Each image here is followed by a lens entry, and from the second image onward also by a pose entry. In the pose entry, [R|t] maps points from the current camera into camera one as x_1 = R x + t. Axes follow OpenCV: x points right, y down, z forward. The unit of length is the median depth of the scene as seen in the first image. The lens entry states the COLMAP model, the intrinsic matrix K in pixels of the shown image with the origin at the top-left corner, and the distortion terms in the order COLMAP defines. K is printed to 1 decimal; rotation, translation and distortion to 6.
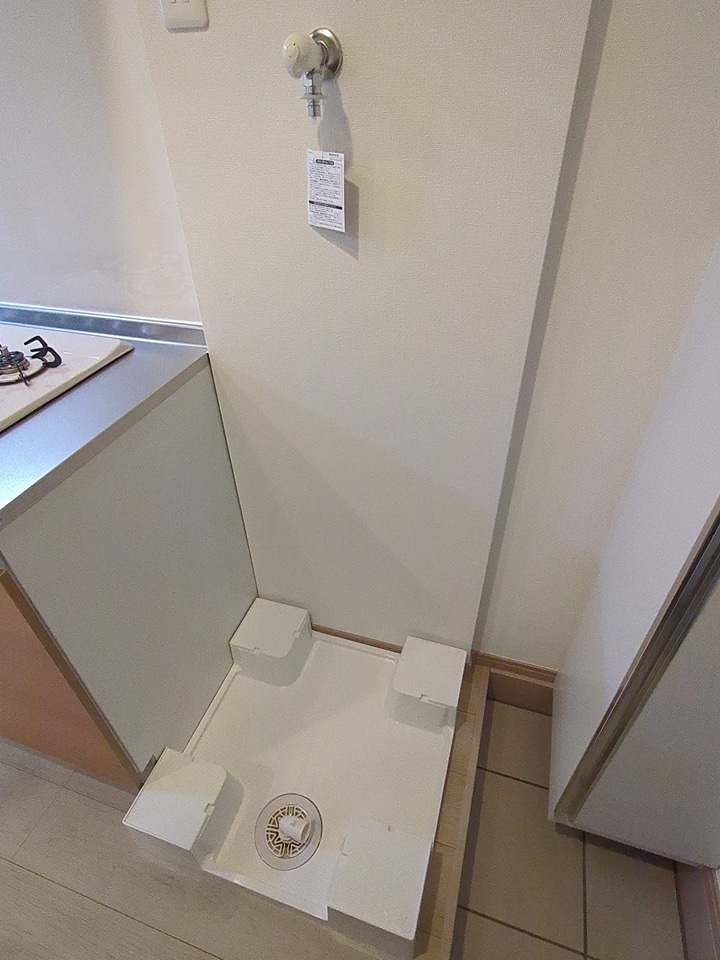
lens RADIAL K [[542.0, 0, 360.0], [0, 542.0, 480.0], [0, 0, 1]] dist [0.001389, 0.000259]
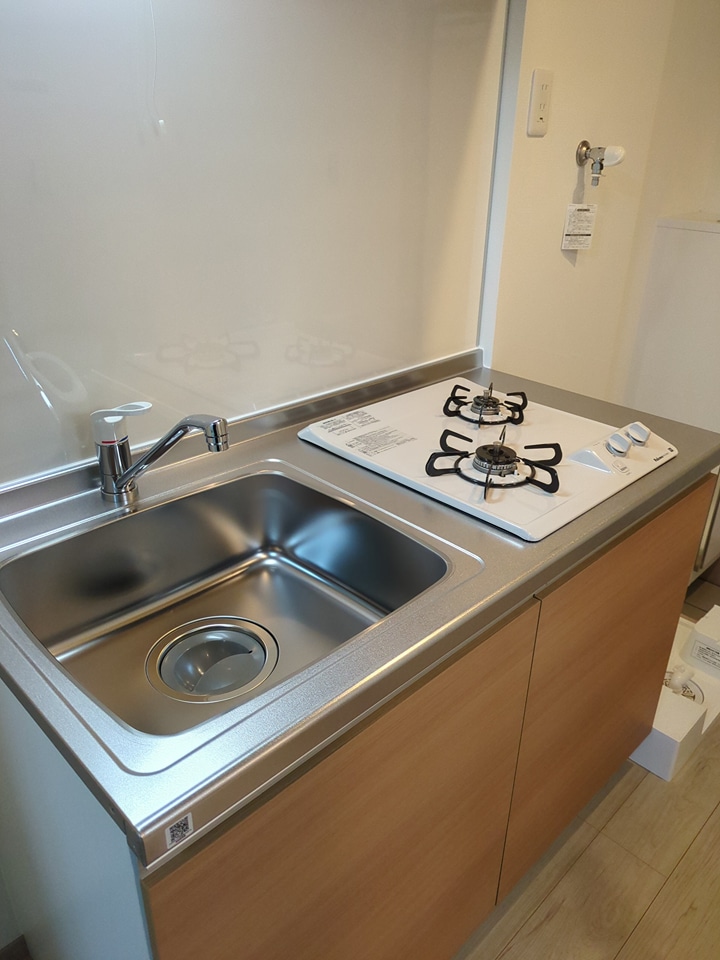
lens RADIAL K [[728.5, 0, 360.0], [0, 728.5, 480.0], [0, 0, 1]] dist [-0.002276, -0.002499]
pose [[0.438711, -0.367206, 0.820178, -2.199604], [0.518580, 0.848845, 0.102654, -0.424258], [-0.733899, 0.380292, 0.562823, 0.516654]]
